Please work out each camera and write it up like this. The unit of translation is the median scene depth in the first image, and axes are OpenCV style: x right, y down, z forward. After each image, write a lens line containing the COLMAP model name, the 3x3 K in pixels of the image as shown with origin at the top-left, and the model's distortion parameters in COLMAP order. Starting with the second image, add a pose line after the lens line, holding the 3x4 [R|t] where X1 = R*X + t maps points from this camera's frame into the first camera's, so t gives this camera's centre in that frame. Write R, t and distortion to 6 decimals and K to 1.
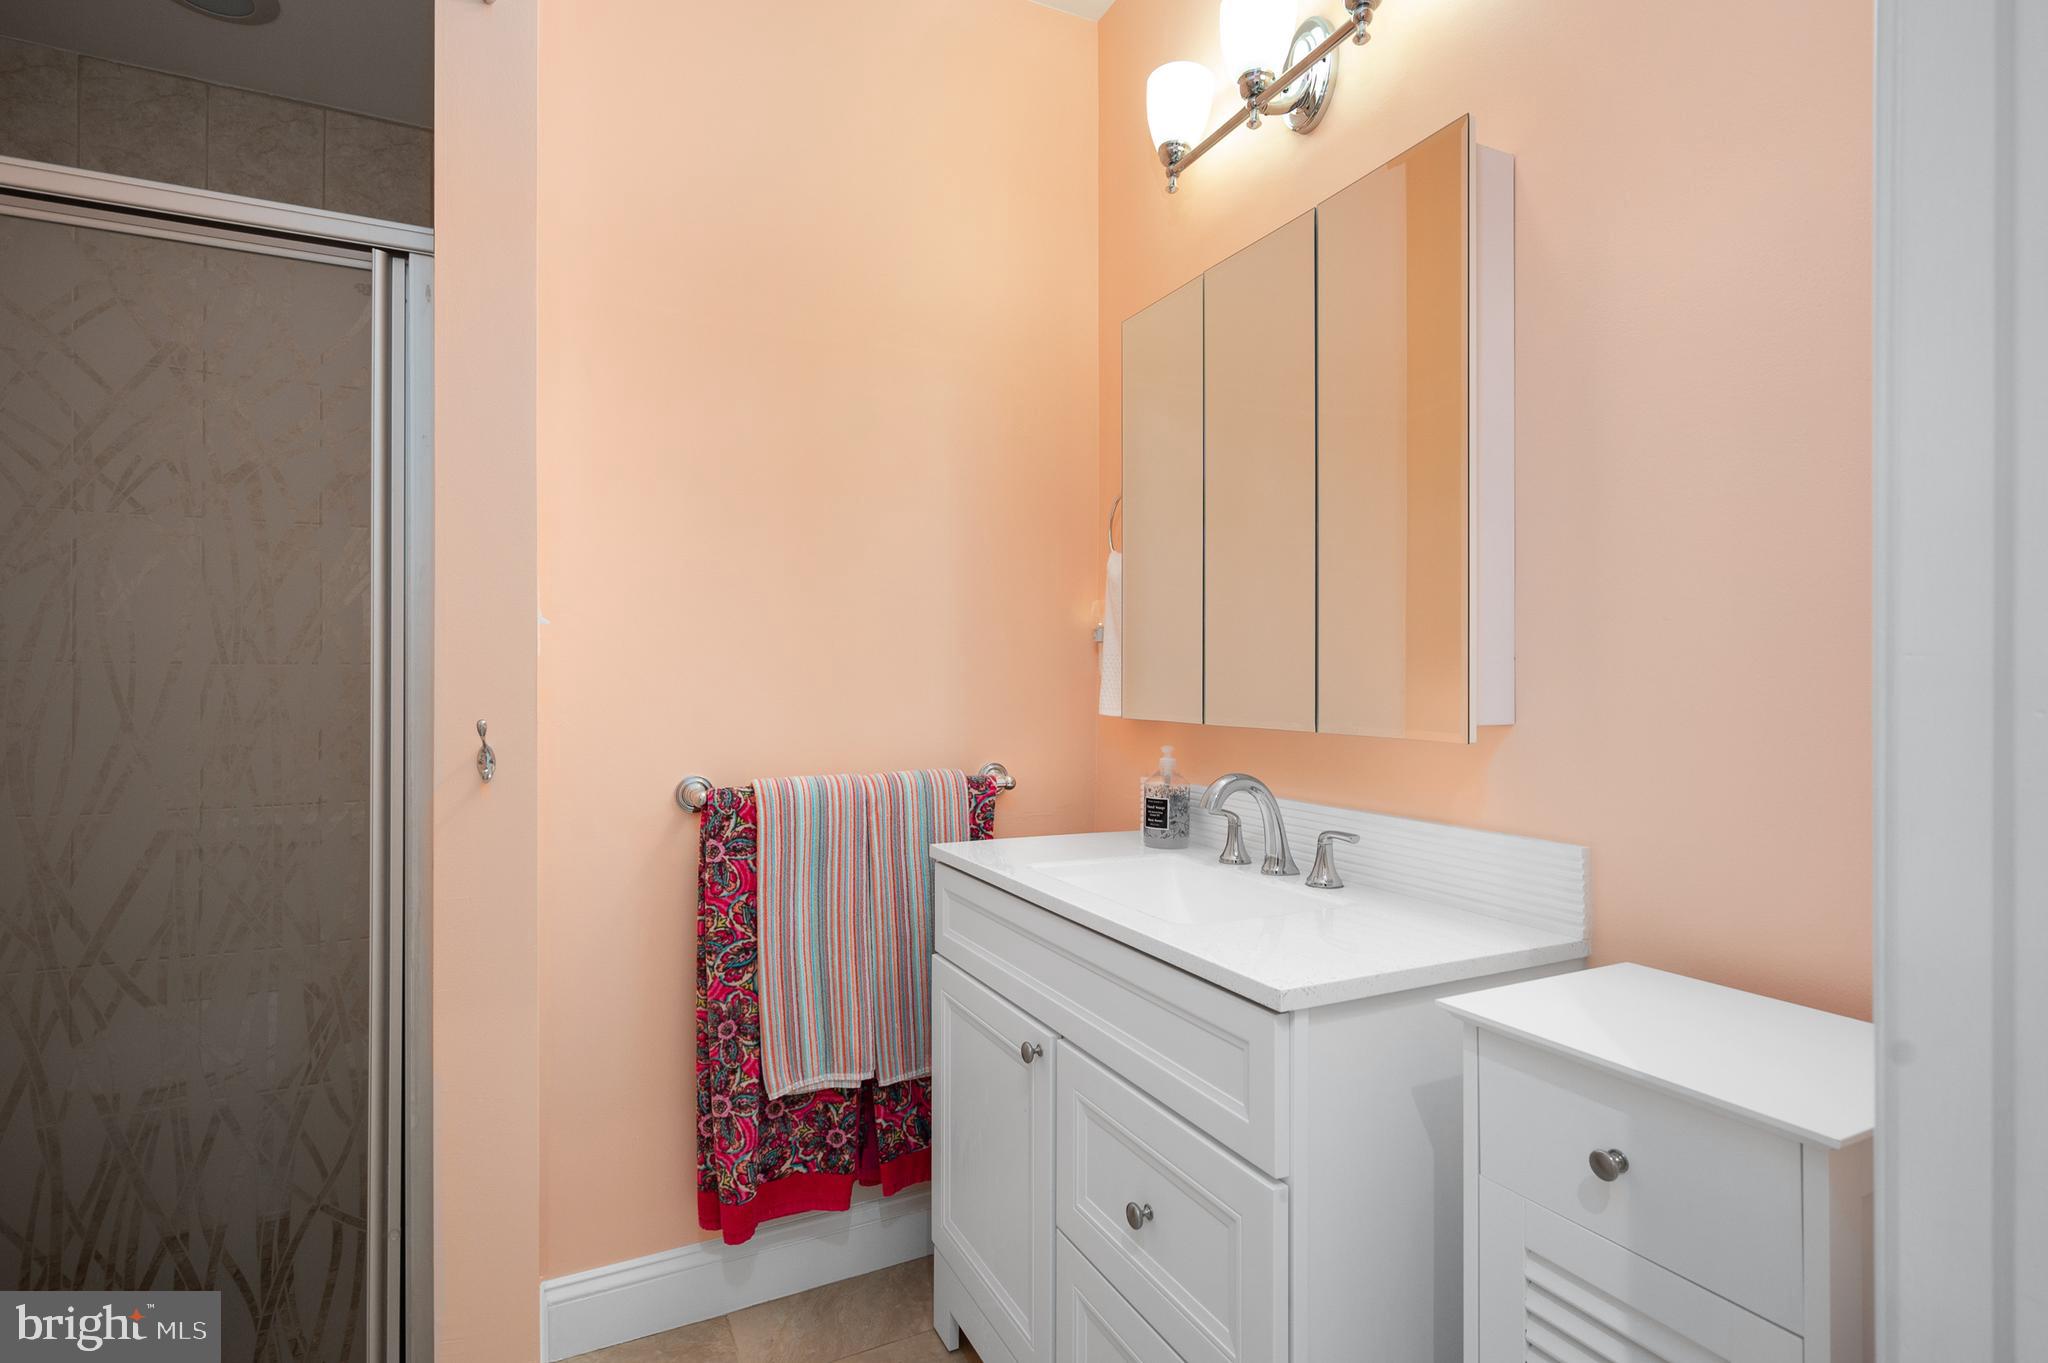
lens RADIAL K [[962.9, 0, 995.6], [0, 962.9, 670.8], [0, 0, 1]] dist [0.003466, 0.000924]
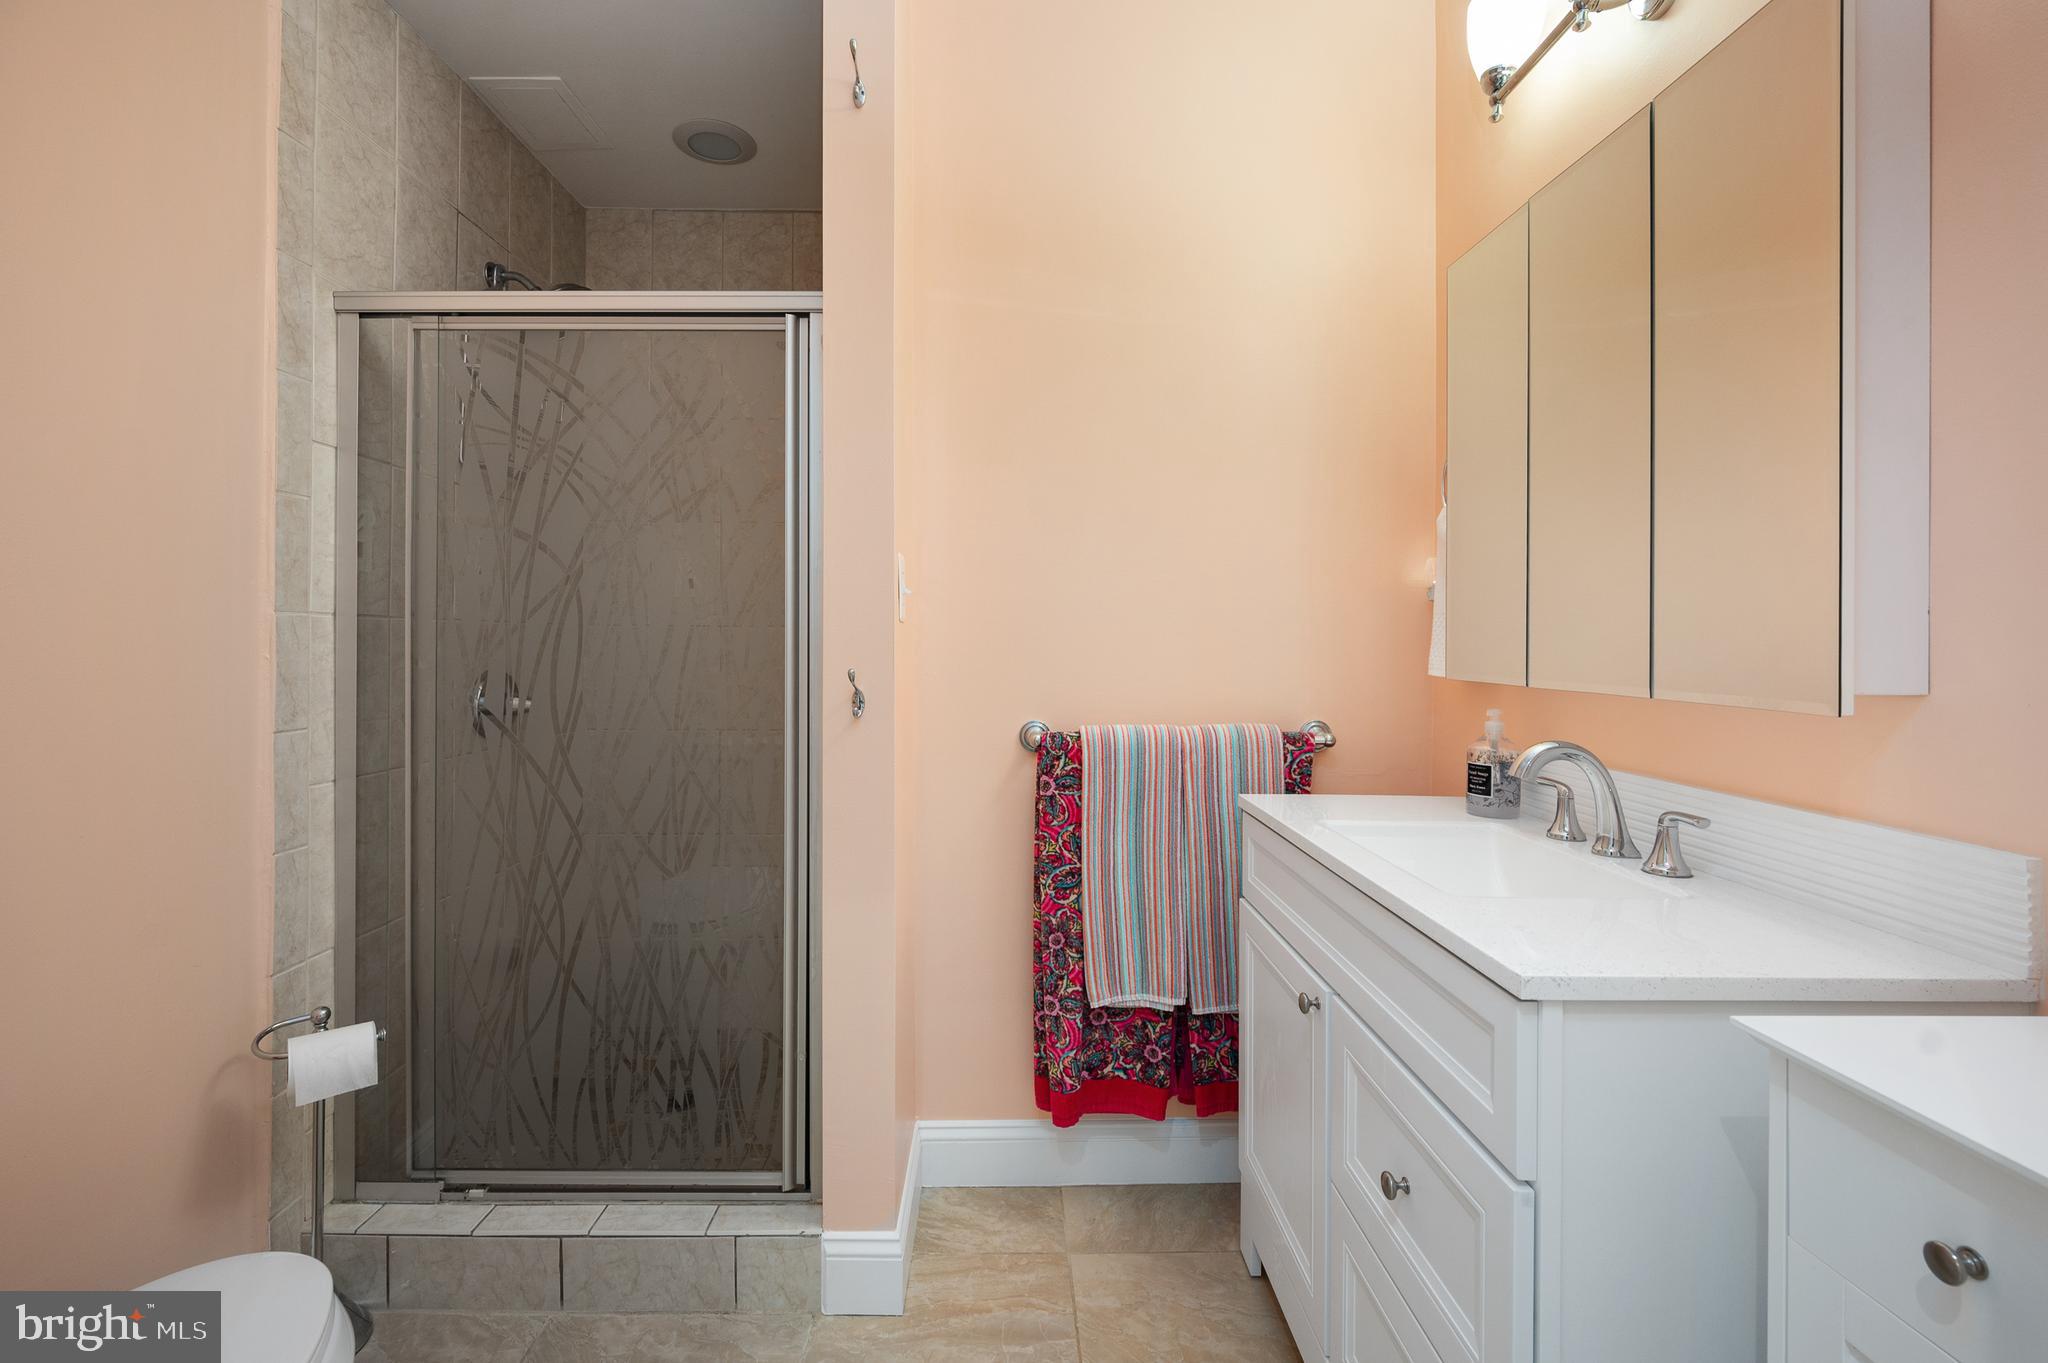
lens RADIAL K [[881.1, 0, 1018.8], [0, 881.1, 634.9], [0, 0, 1]] dist [-0.000392, 0.000028]
pose [[0.907949, -0.000195, -0.419081, 0.146114], [0.001718, 0.999993, 0.003257, 0.002079], [0.419077, -0.003677, 0.907943, 0.026630]]
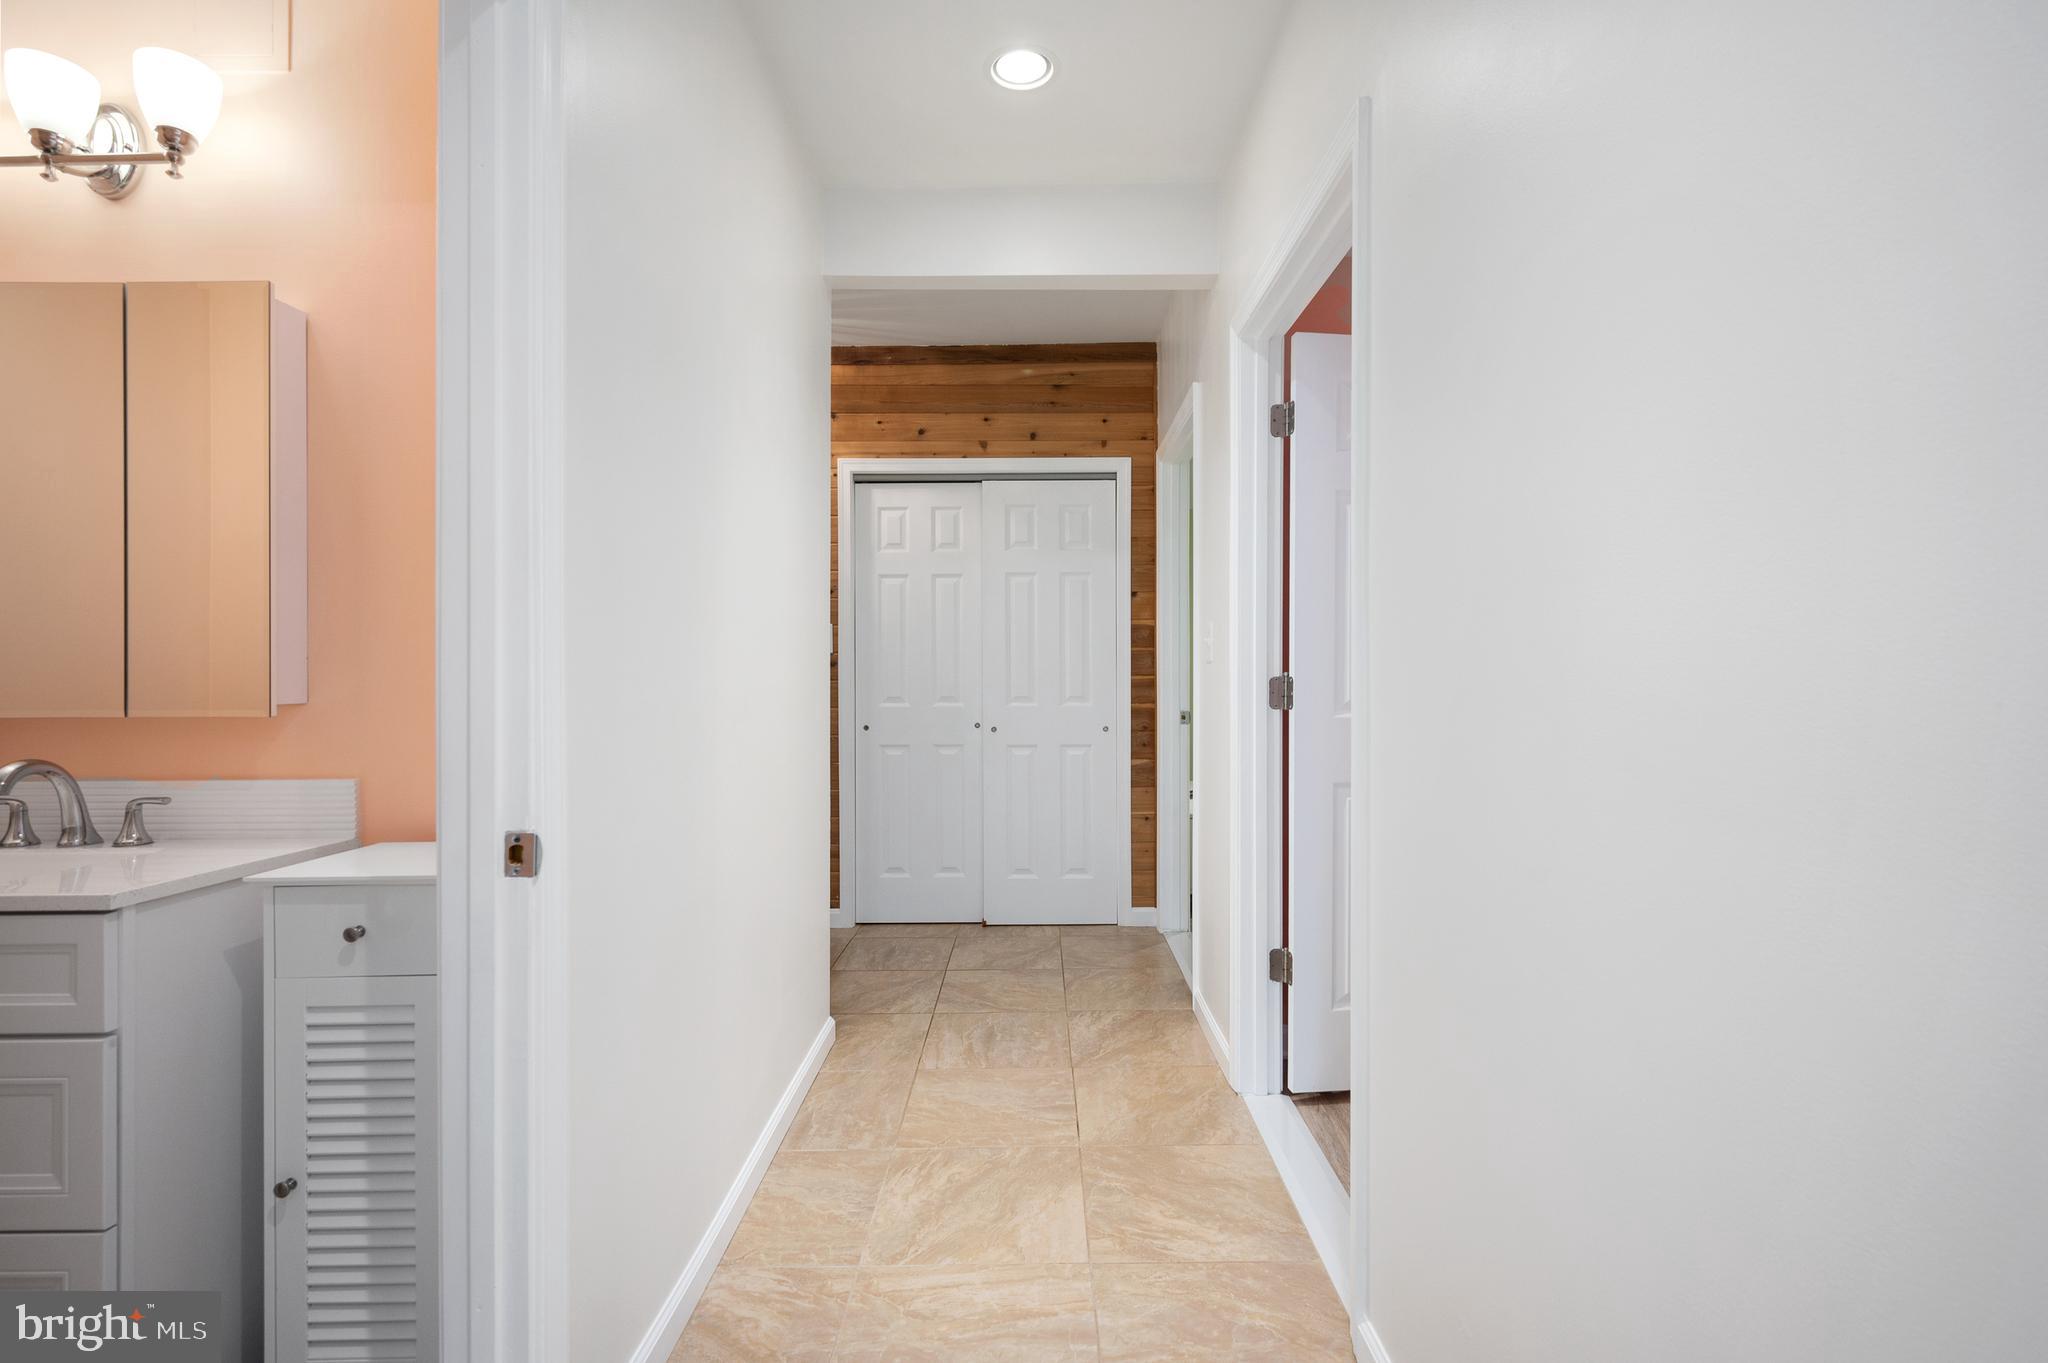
lens RADIAL K [[962.2, 0, 1059.5], [0, 962.2, 665.9], [0, 0, 1]] dist [0.001460, -0.001285]
pose [[0.426348, 0.000325, 0.904559, -0.263165], [0.002335, 0.999996, -0.001460, 0.003302], [-0.904556, 0.002734, 0.426346, -0.582399]]
